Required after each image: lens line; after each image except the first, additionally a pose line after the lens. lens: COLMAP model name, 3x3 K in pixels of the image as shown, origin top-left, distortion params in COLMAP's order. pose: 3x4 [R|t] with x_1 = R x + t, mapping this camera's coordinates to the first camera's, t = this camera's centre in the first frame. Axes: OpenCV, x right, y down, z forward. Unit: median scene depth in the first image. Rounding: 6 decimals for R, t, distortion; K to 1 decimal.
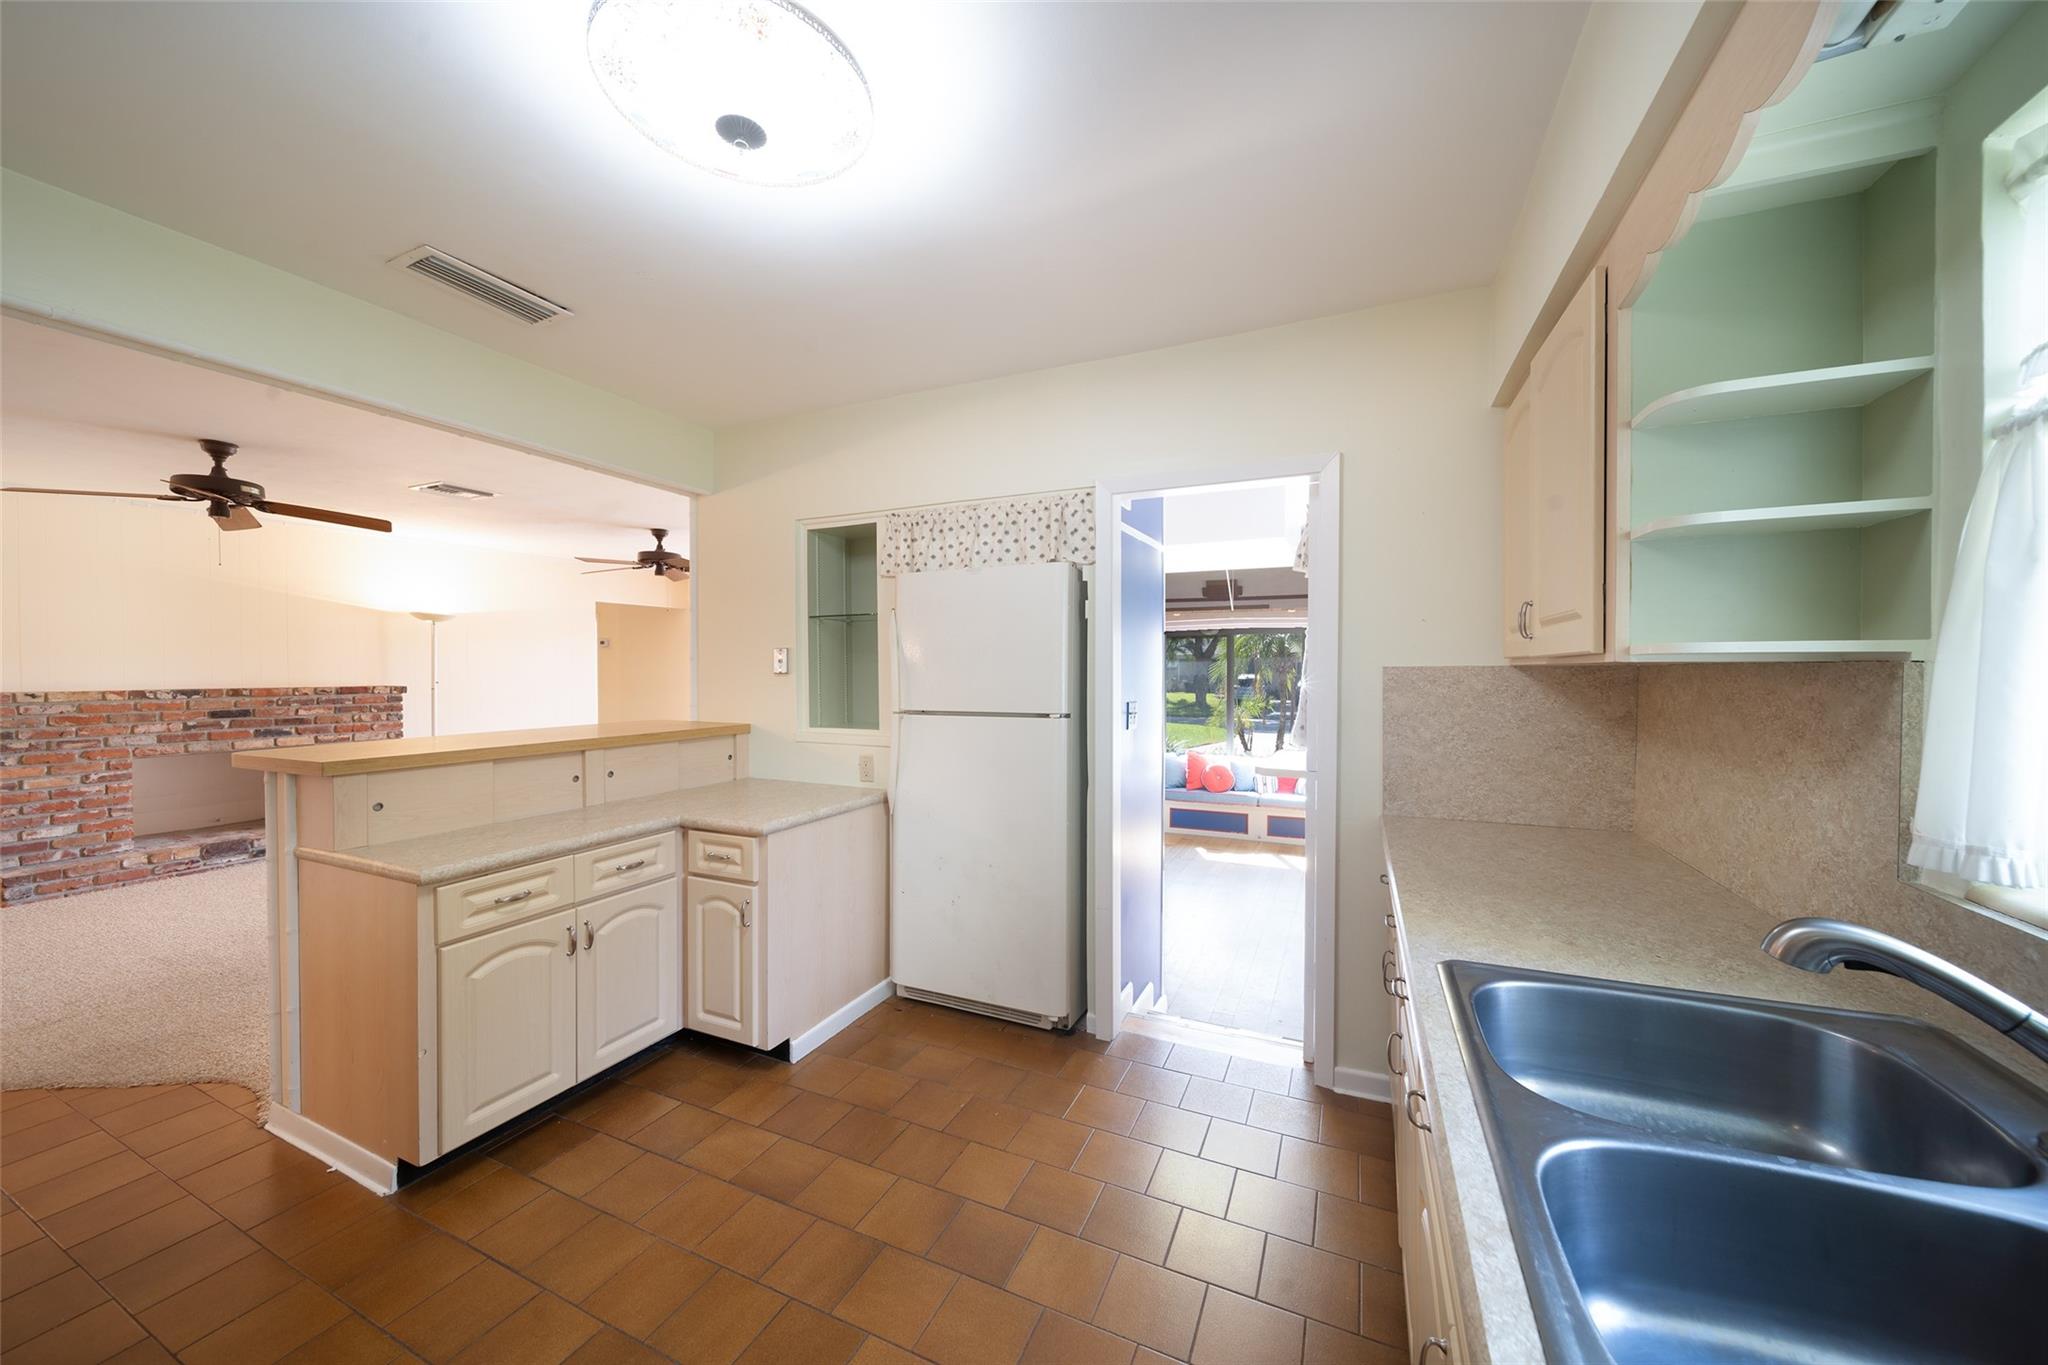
lens RADIAL K [[718.2, 0, 1035.7], [0, 718.2, 679.0], [0, 0, 1]] dist [-0.001663, -0.000649]
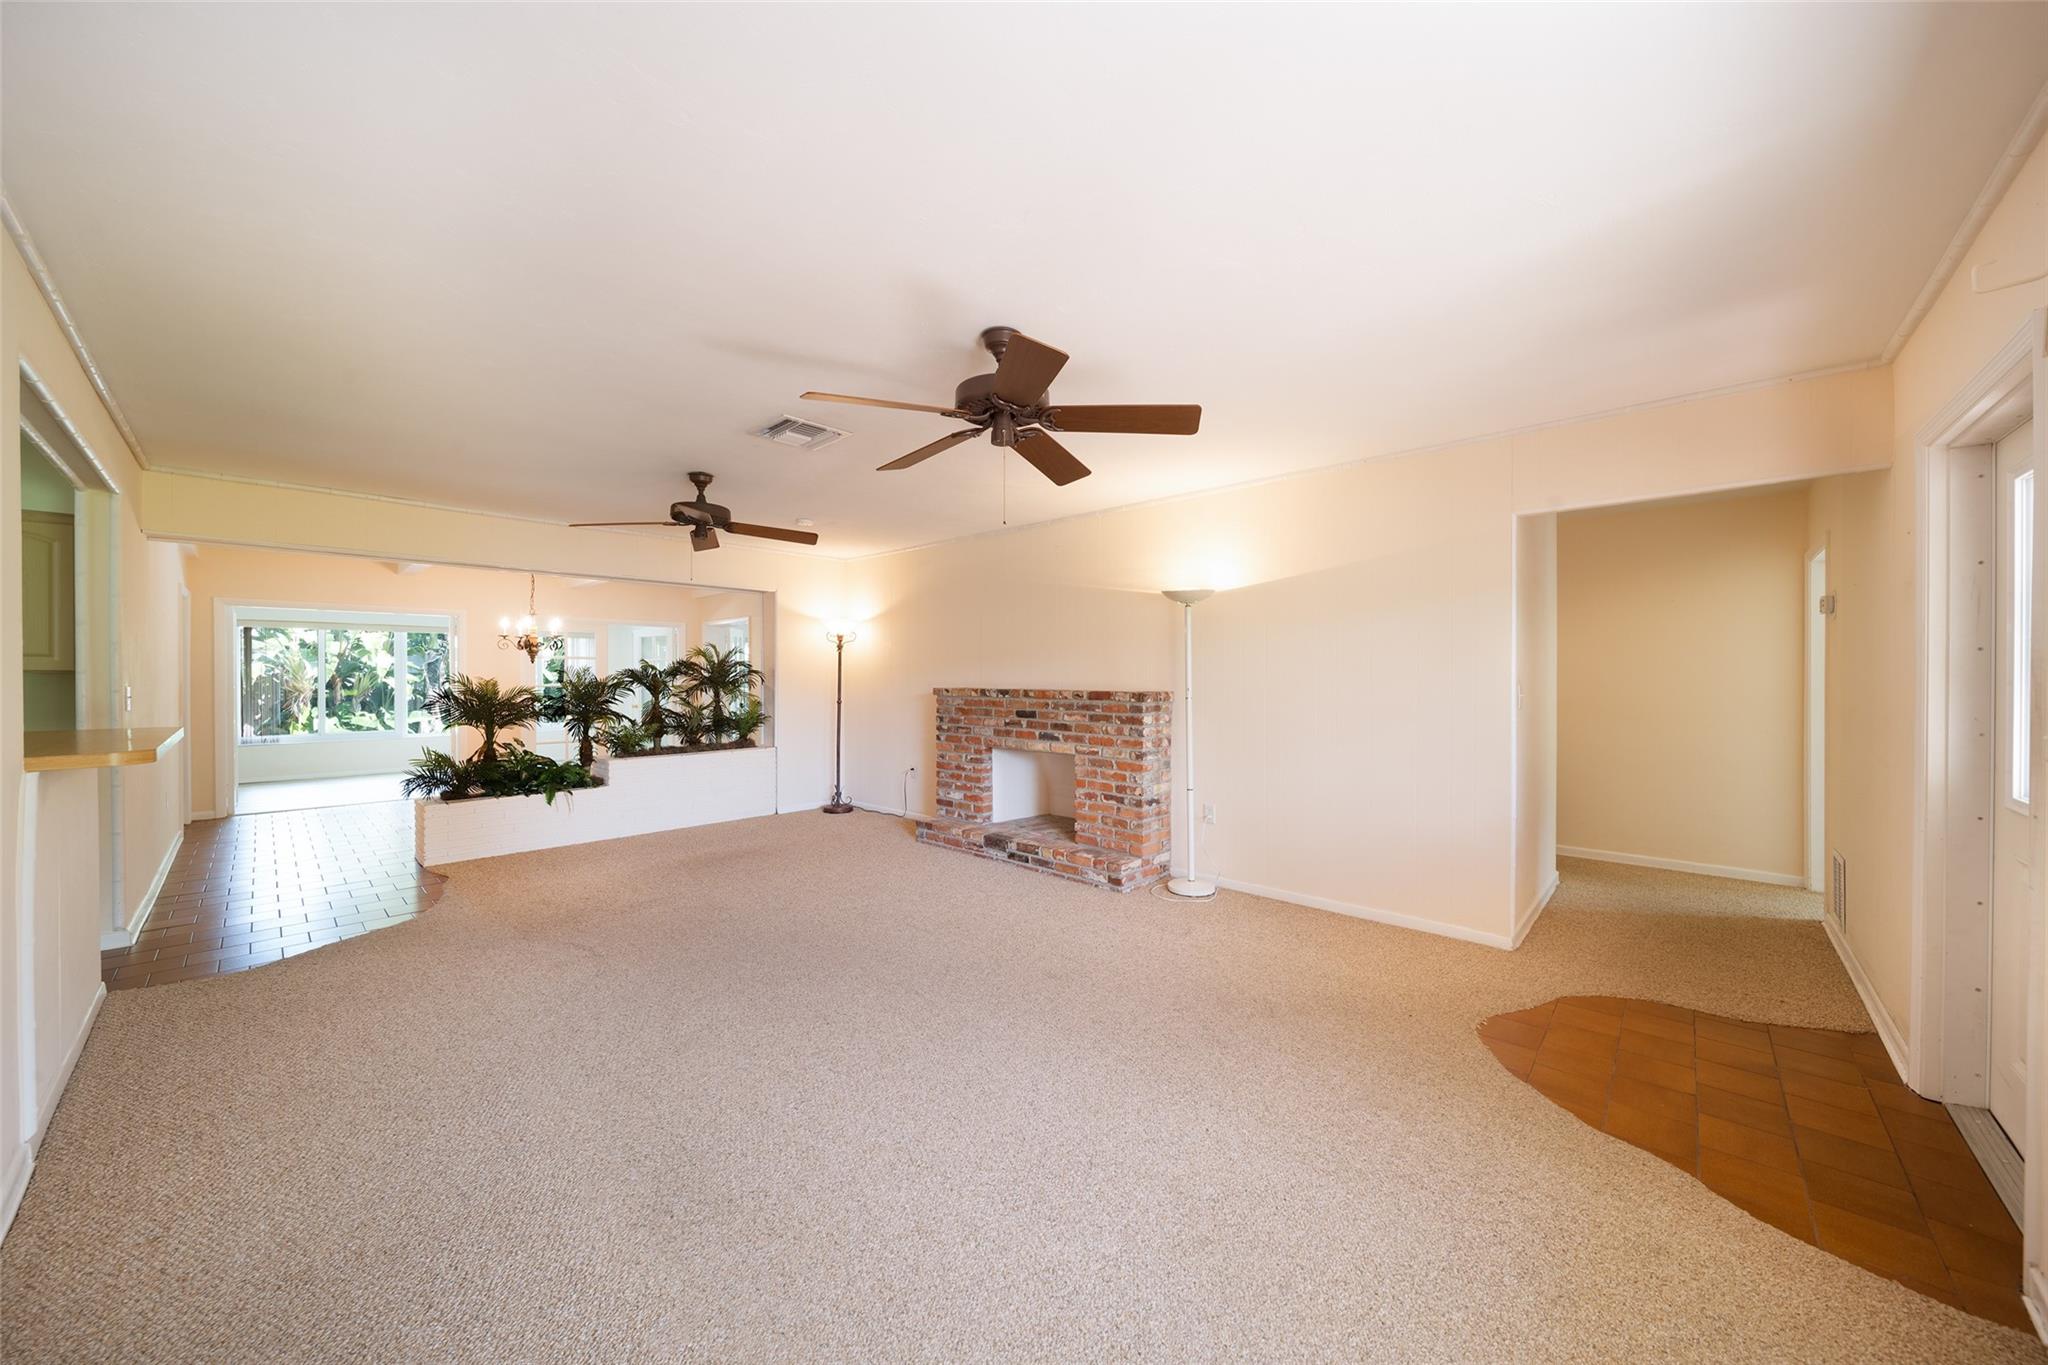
lens RADIAL K [[718.2, 0, 1020.1], [0, 718.2, 679.3], [0, 0, 1]] dist [-0.001663, -0.000649]
pose [[-0.327963, 0.007662, -0.944659, -0.164492], [-0.013539, 0.999826, 0.012810, -0.015425], [0.944593, 0.016991, -0.327803, 1.452091]]
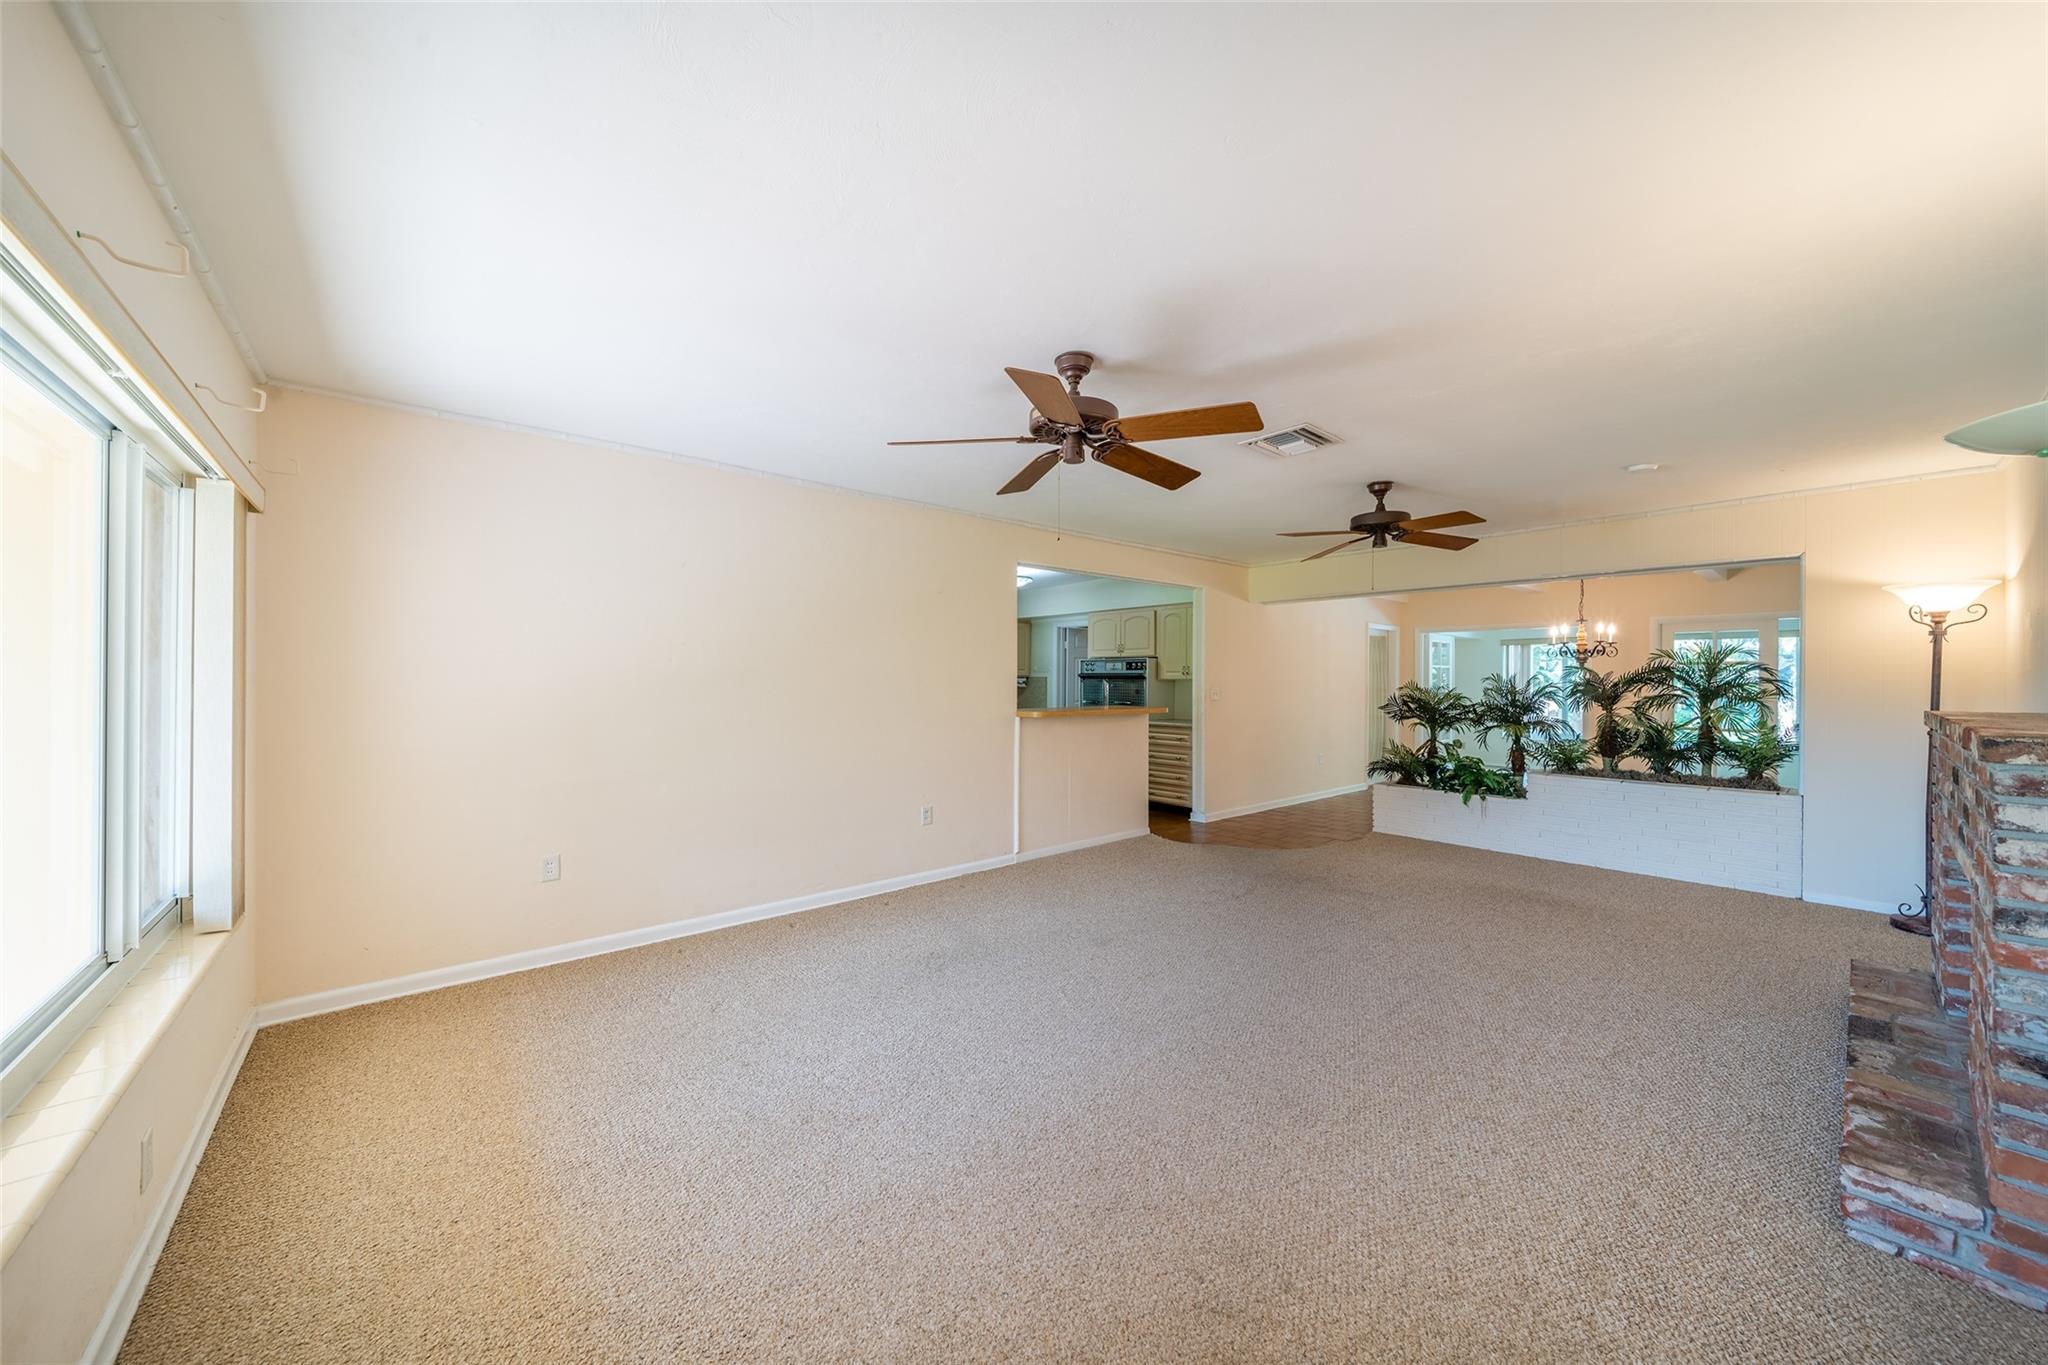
lens RADIAL K [[718.2, 0, 1035.7], [0, 718.2, 685.5], [0, 0, 1]] dist [-0.001663, -0.000649]
pose [[-0.906595, -0.007707, 0.421932, -0.874171], [0.001142, 0.999785, 0.020715, -0.018792], [-0.422000, 0.019262, -0.906391, 1.789368]]
